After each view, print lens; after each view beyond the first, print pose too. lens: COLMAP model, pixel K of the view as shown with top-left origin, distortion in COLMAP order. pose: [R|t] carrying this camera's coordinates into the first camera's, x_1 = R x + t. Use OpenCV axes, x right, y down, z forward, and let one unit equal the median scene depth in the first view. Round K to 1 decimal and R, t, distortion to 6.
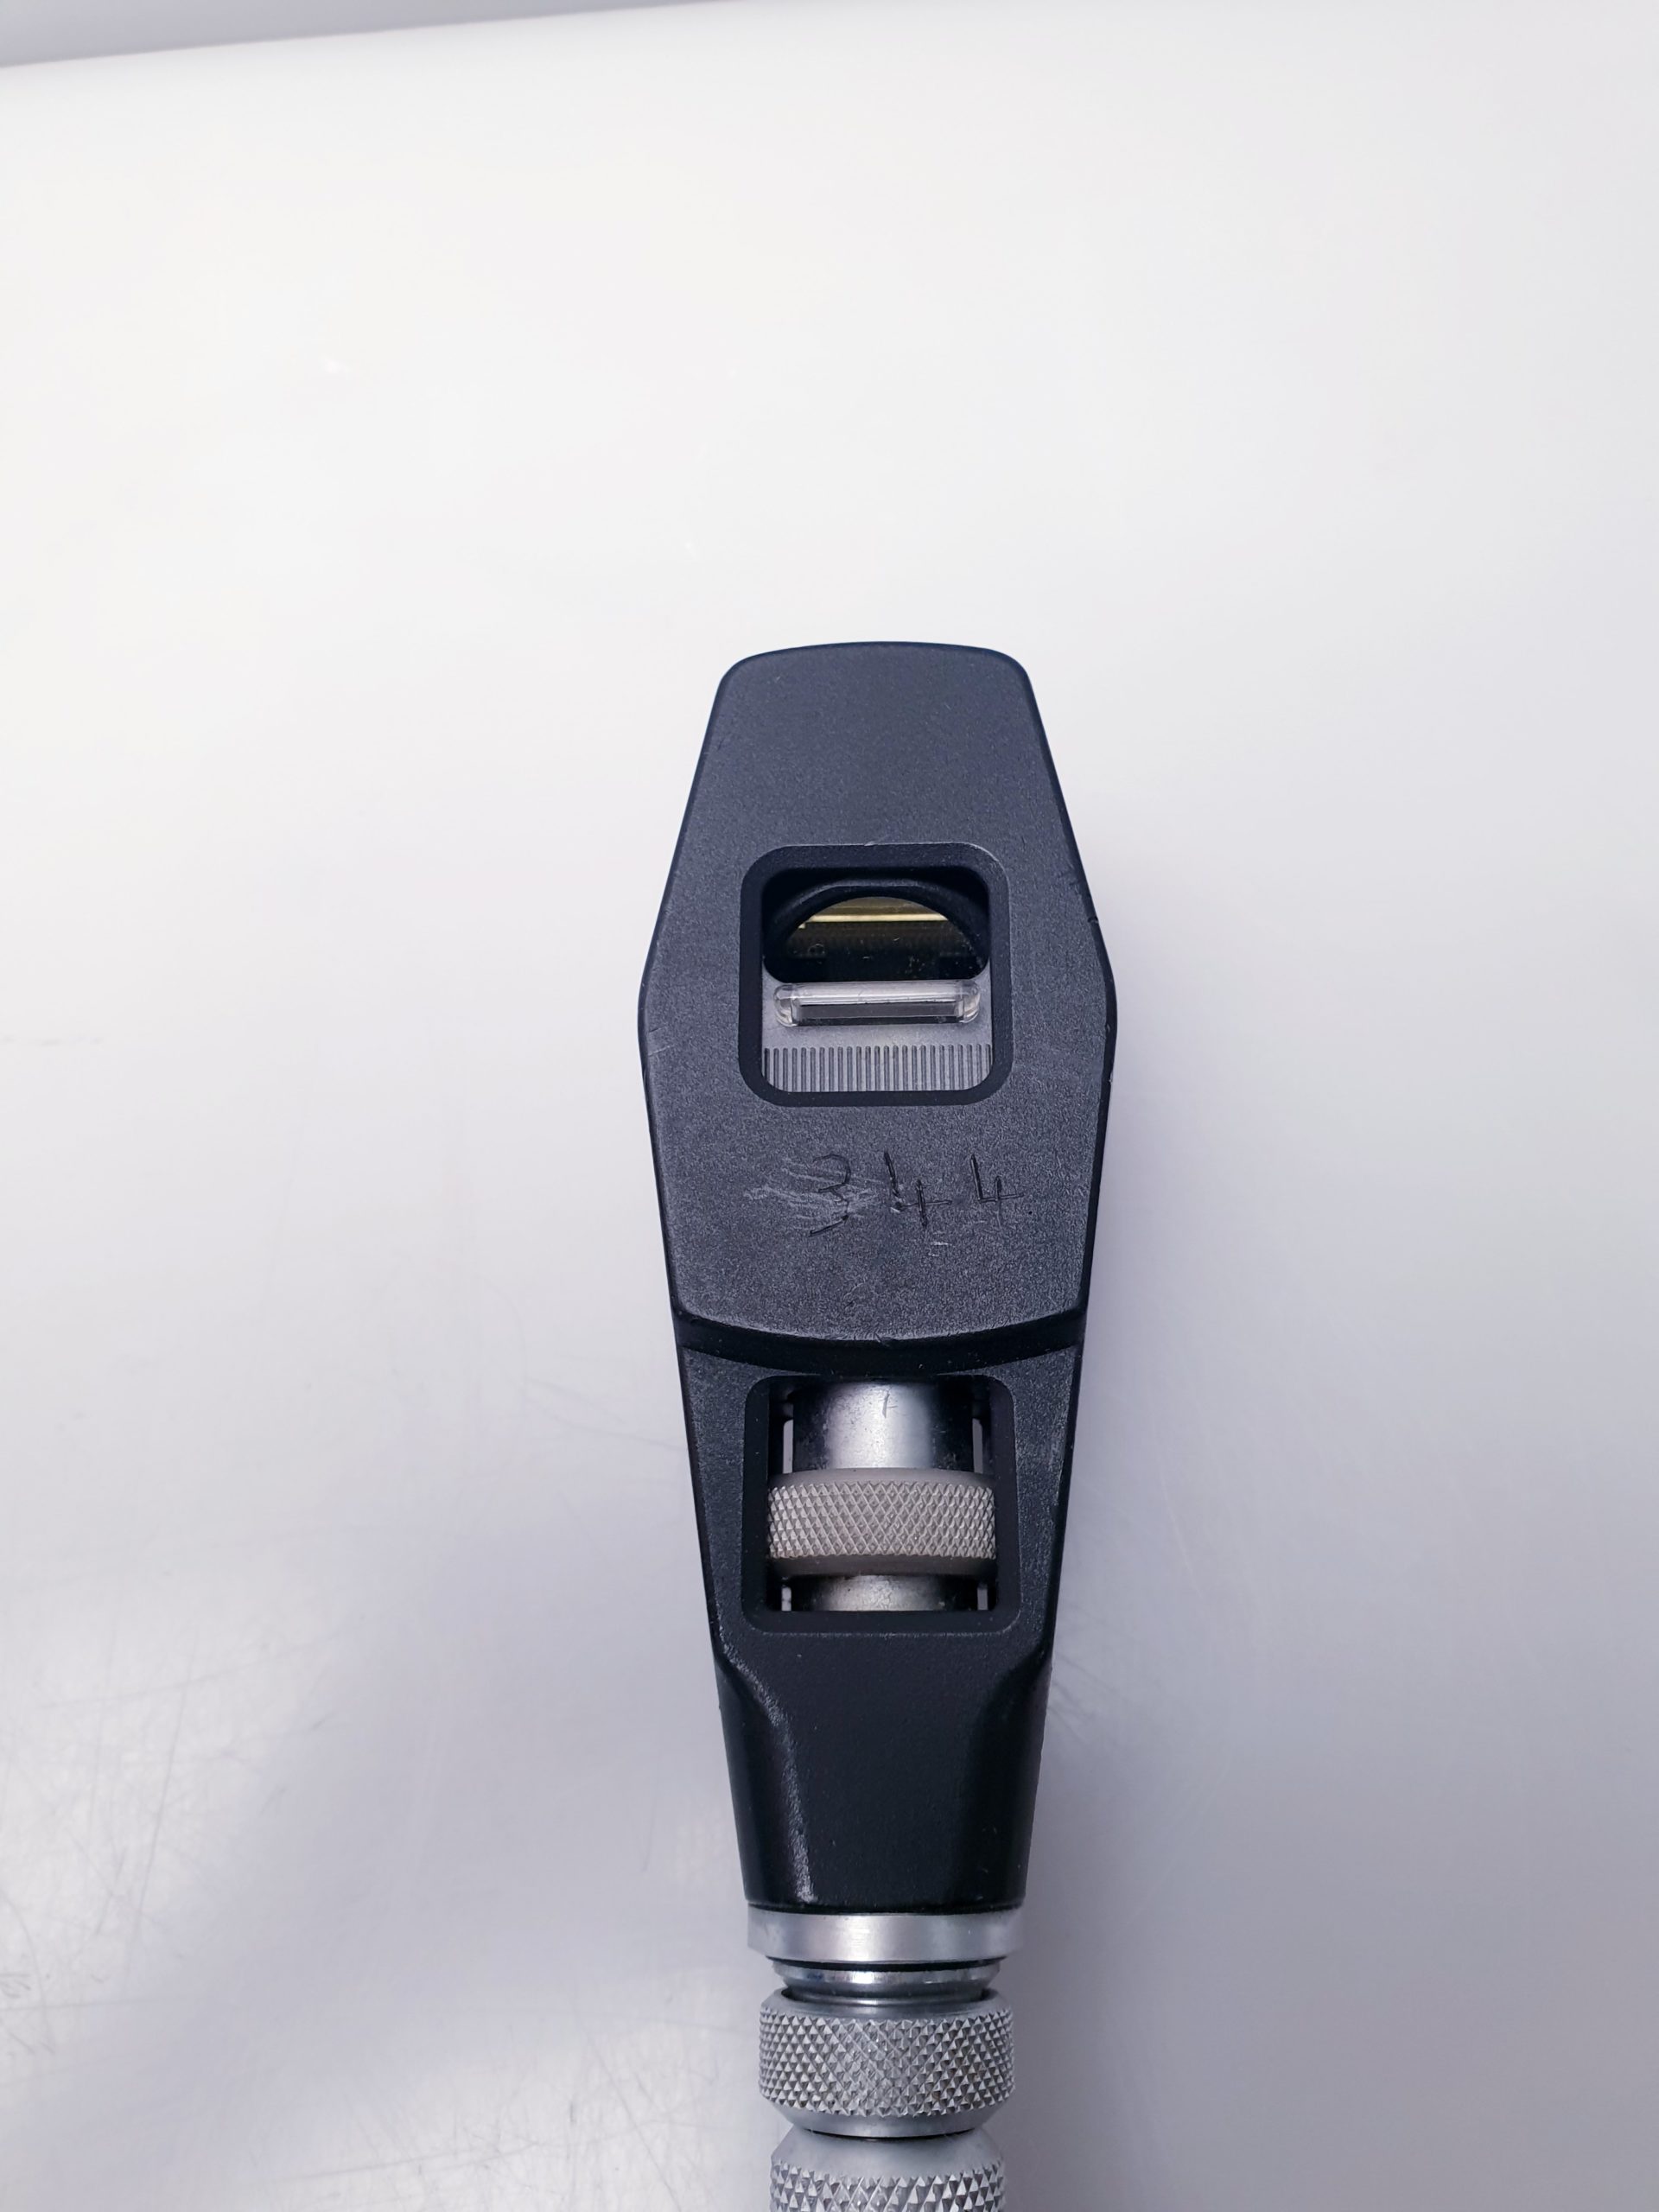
lens RADIAL K [[1729.2, 0, 829.5], [0, 1729.2, 1106.0], [0, 0, 1]] dist [-0.016135, 0.029931]
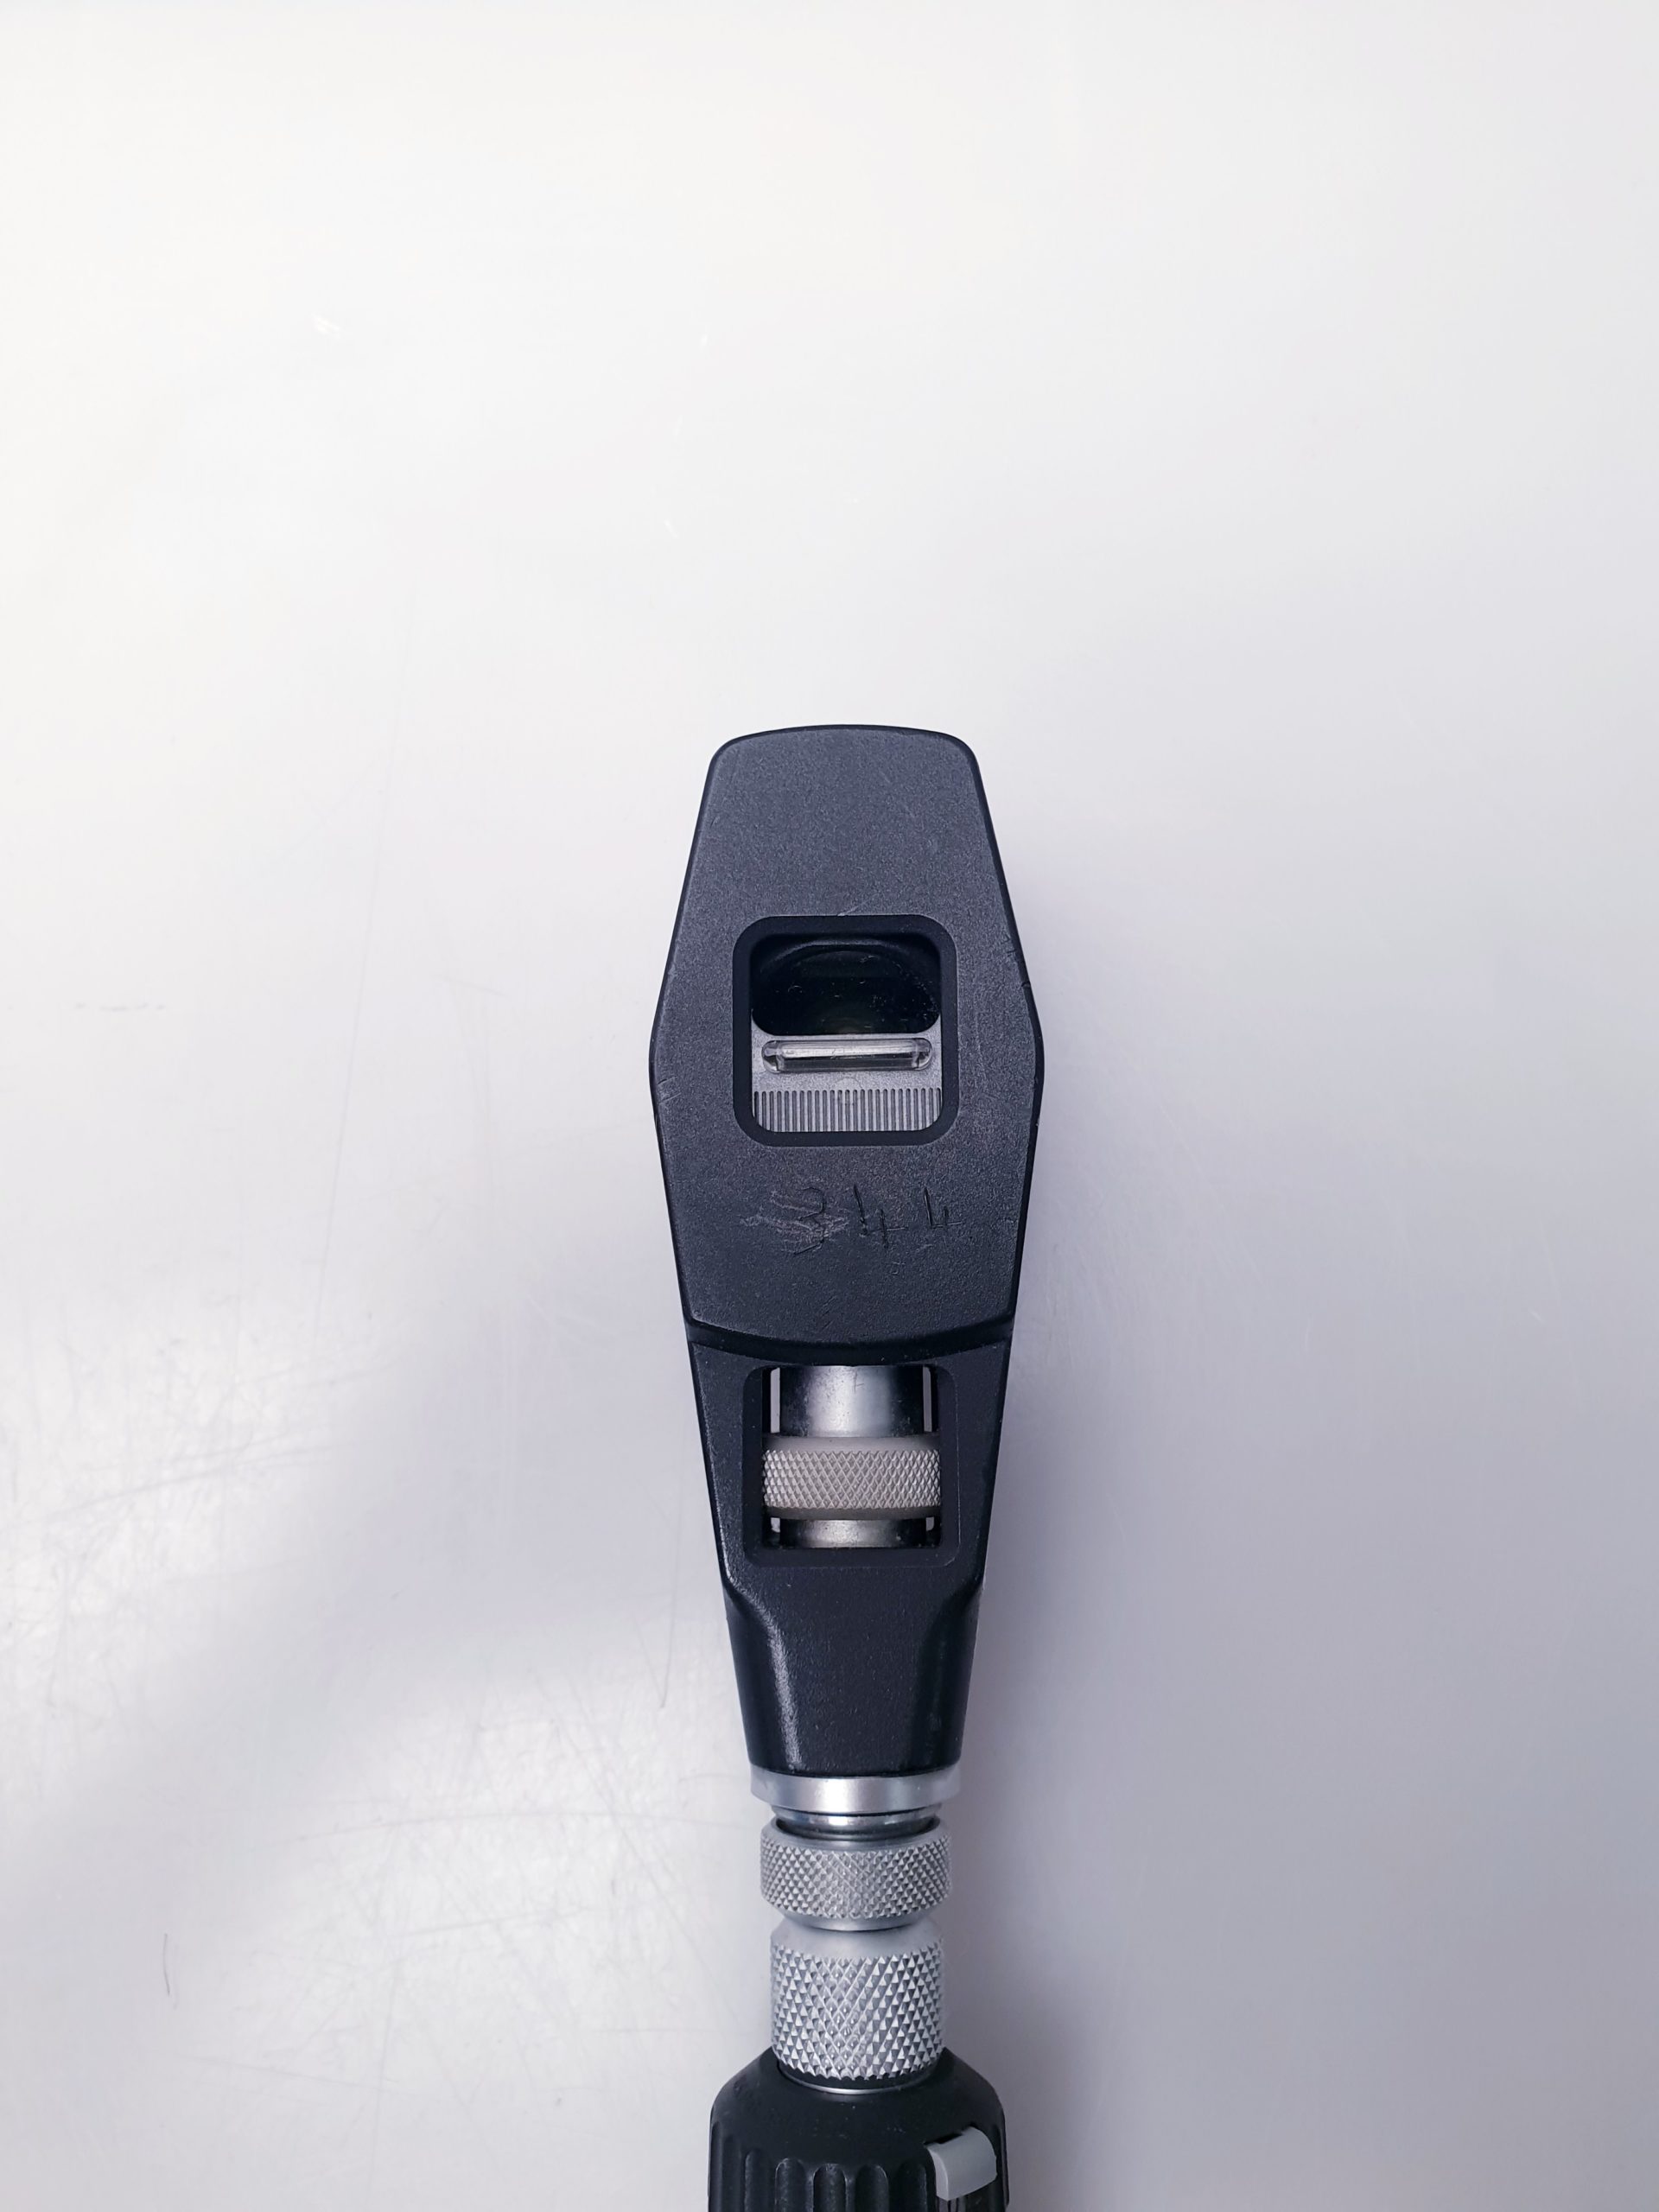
lens RADIAL K [[1666.8, 0, 829.5], [0, 1666.8, 1106.0], [0, 0, 1]] dist [-0.009501, -0.003080]
pose [[0.999603, -0.006198, 0.027486, -0.017952], [0.001526, 0.985983, 0.166841, -0.230485], [-0.028135, -0.166733, 0.985601, -0.161967]]
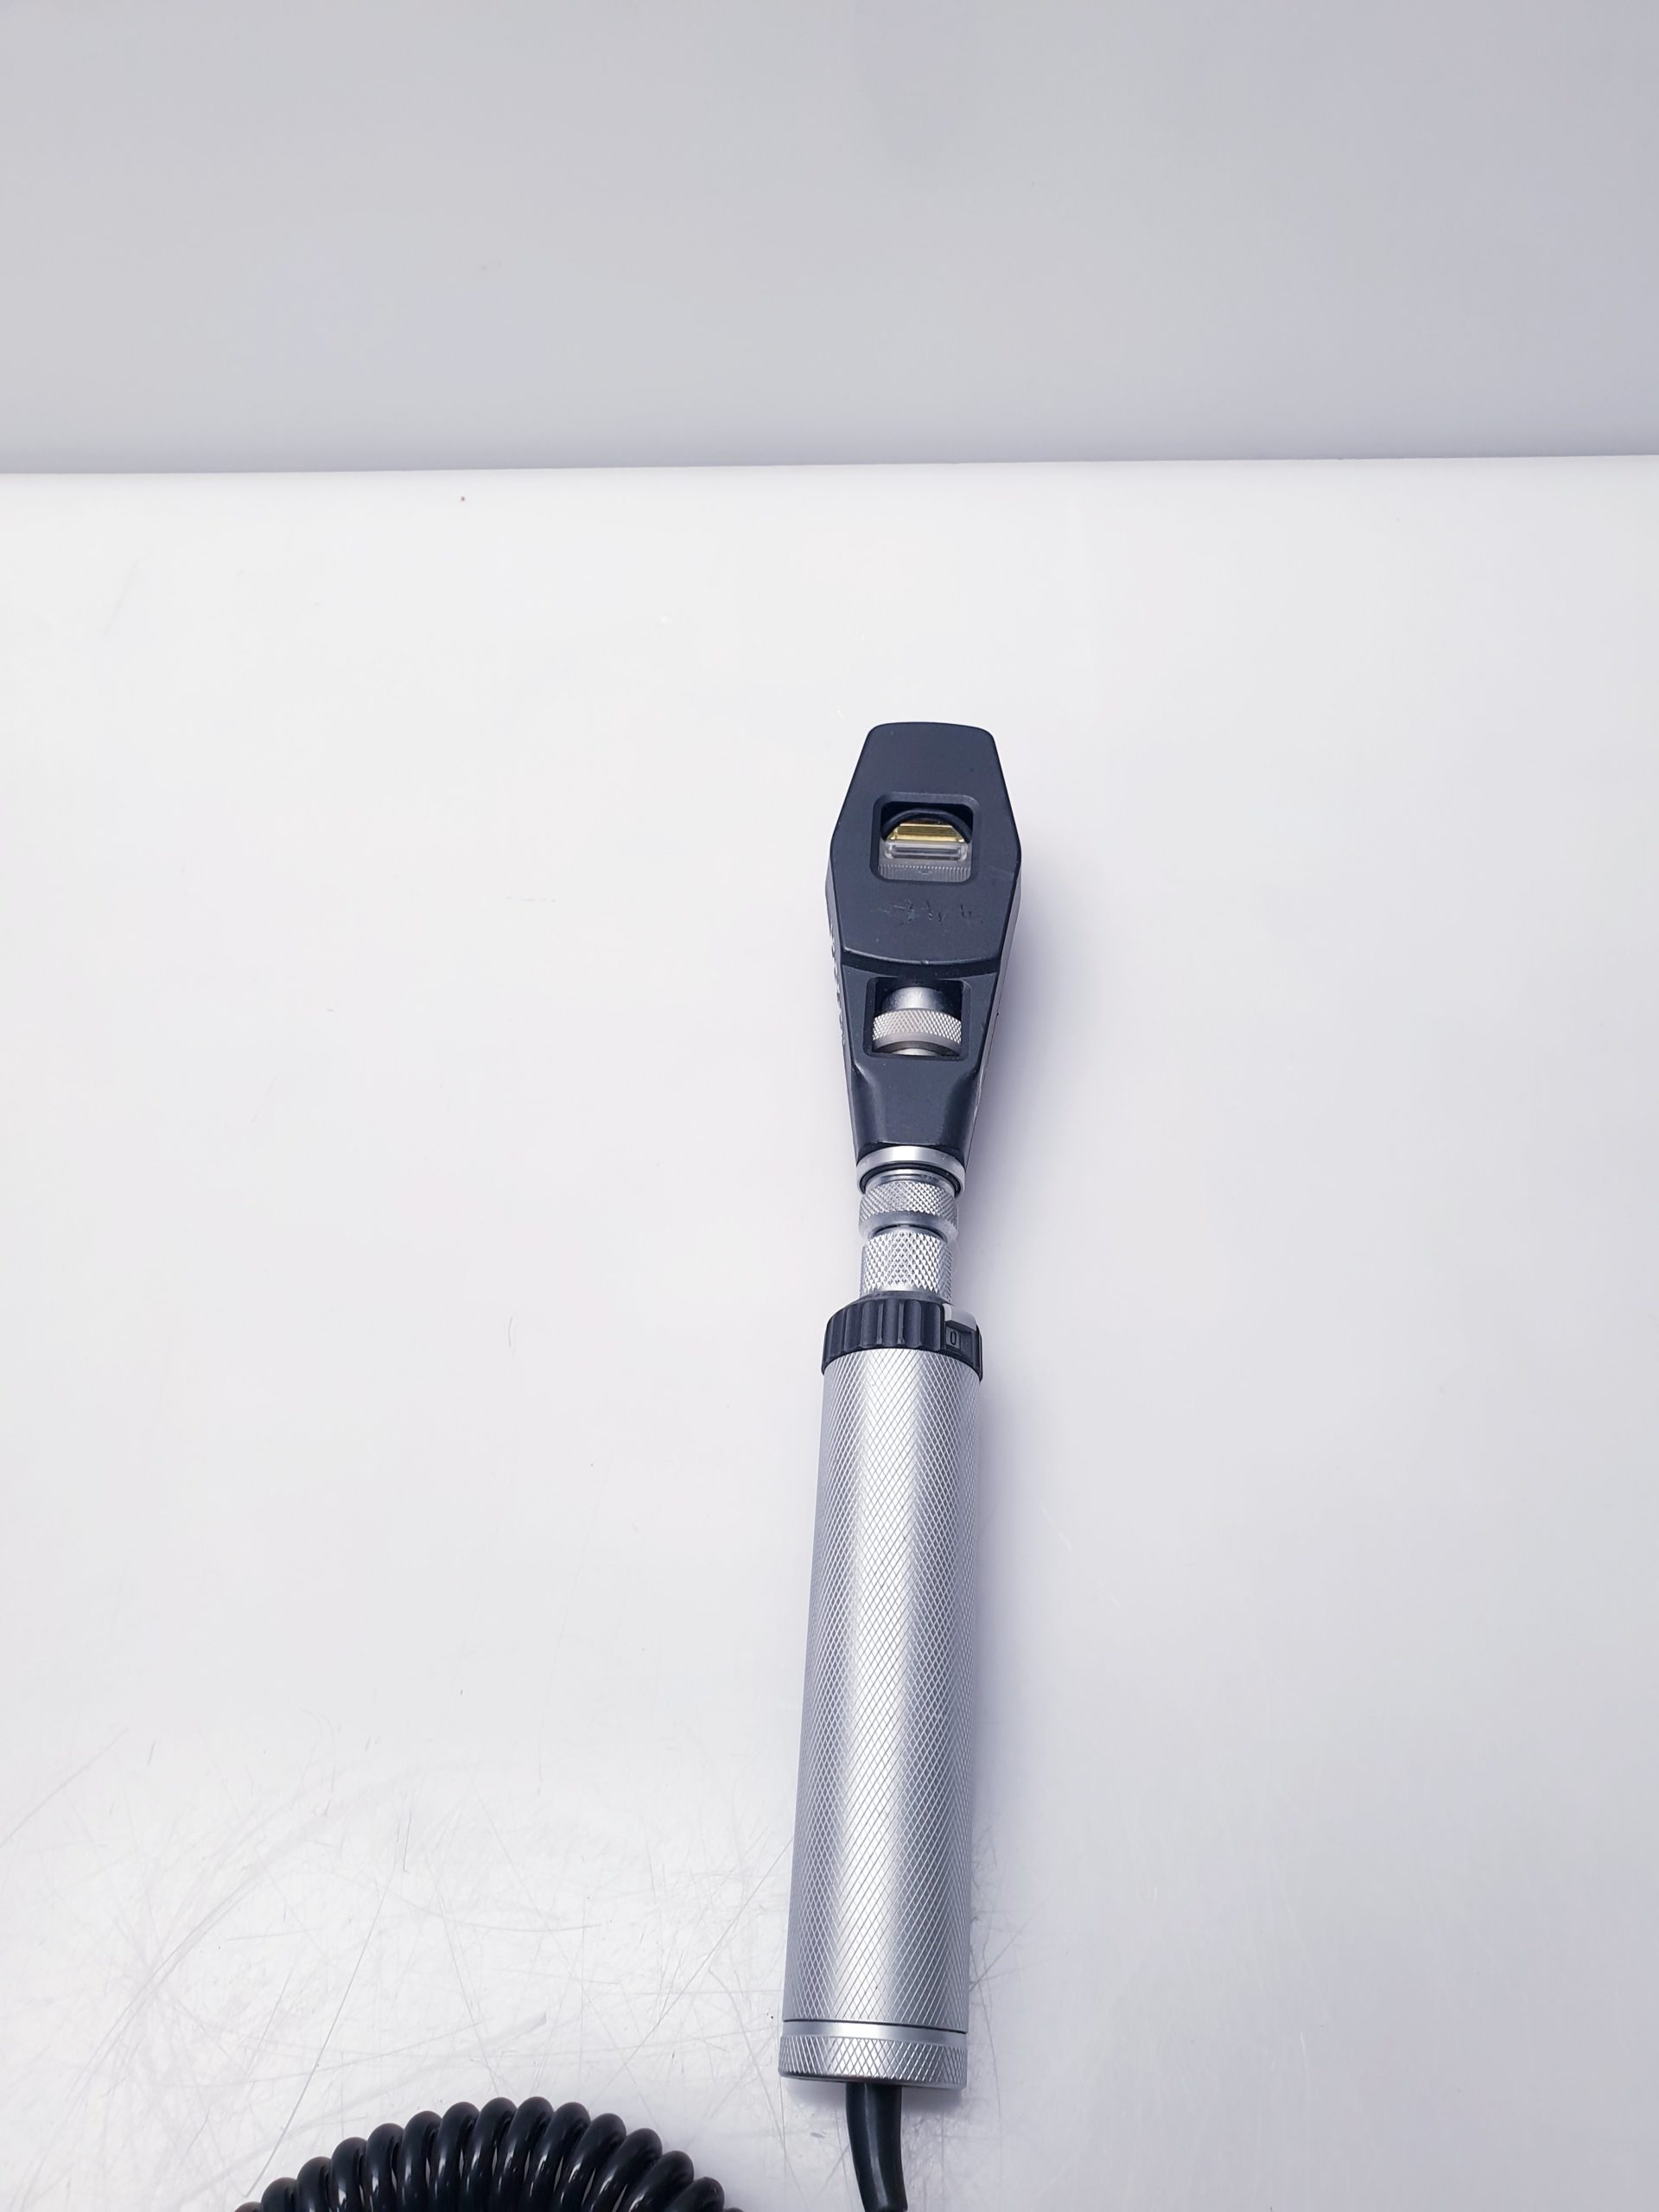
lens RADIAL K [[1729.2, 0, 829.5], [0, 1729.2, 1106.0], [0, 0, 1]] dist [-0.016135, 0.029931]
pose [[0.998050, 0.056104, -0.027375, -0.023097], [-0.059993, 0.983243, -0.172145, 0.787554], [0.017258, 0.173451, 0.984691, -1.490623]]
